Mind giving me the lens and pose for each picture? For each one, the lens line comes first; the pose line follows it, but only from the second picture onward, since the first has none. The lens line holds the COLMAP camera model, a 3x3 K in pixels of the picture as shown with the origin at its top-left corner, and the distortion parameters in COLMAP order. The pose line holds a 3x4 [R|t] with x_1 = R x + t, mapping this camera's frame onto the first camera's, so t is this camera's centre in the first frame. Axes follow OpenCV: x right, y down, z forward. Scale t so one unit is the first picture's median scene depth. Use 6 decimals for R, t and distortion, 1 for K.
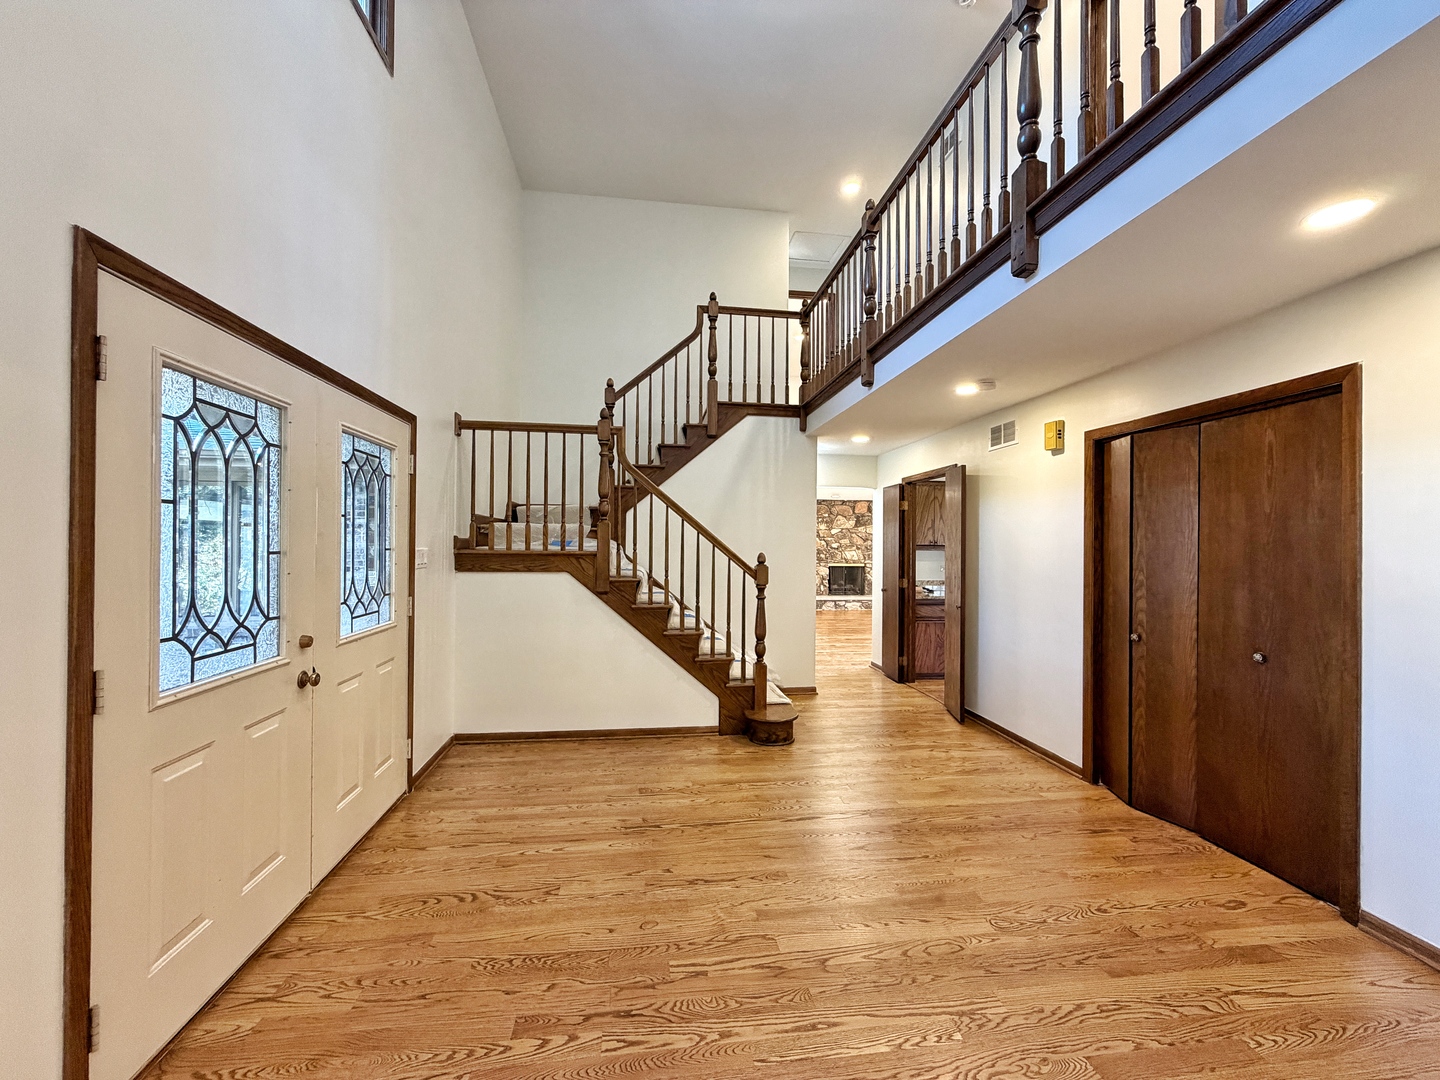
lens RADIAL K [[572.0, 0, 717.3], [0, 572.0, 539.9], [0, 0, 1]] dist [-0.000575, 0.000038]
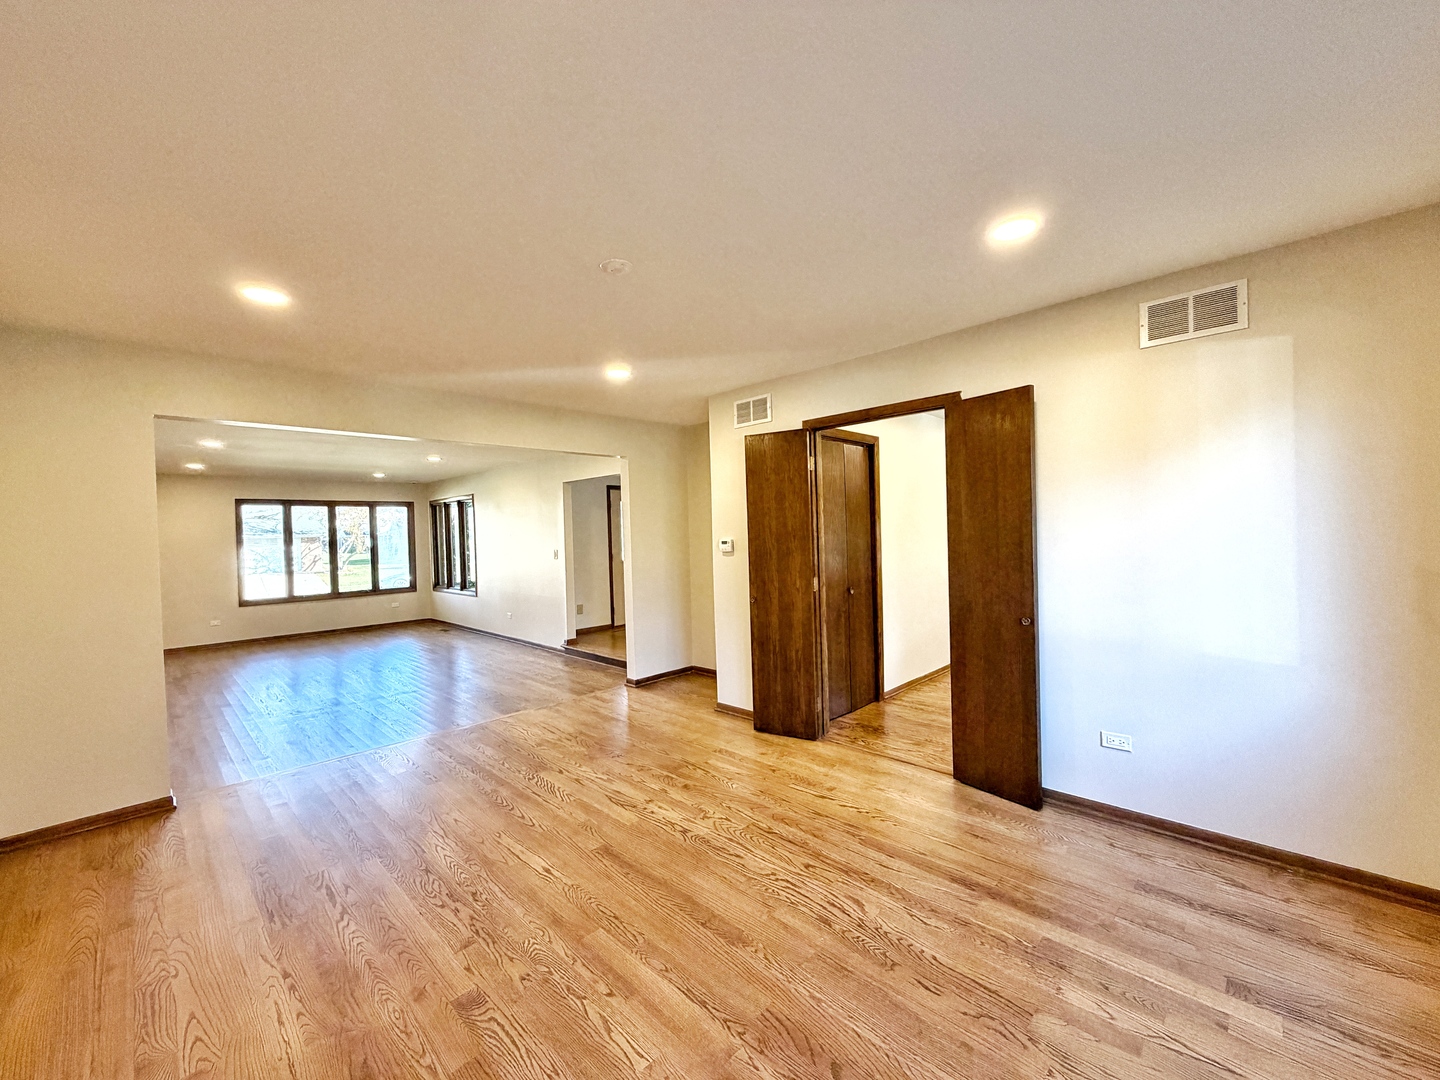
lens RADIAL K [[572.0, 0, 717.3], [0, 572.0, 539.9], [0, 0, 1]] dist [-0.000575, 0.000038]
pose [[0.616221, -0.017995, -0.787367, 2.361283], [0.041655, 0.999084, 0.009767, 0.031669], [0.786471, -0.038817, 0.616407, -1.011624]]
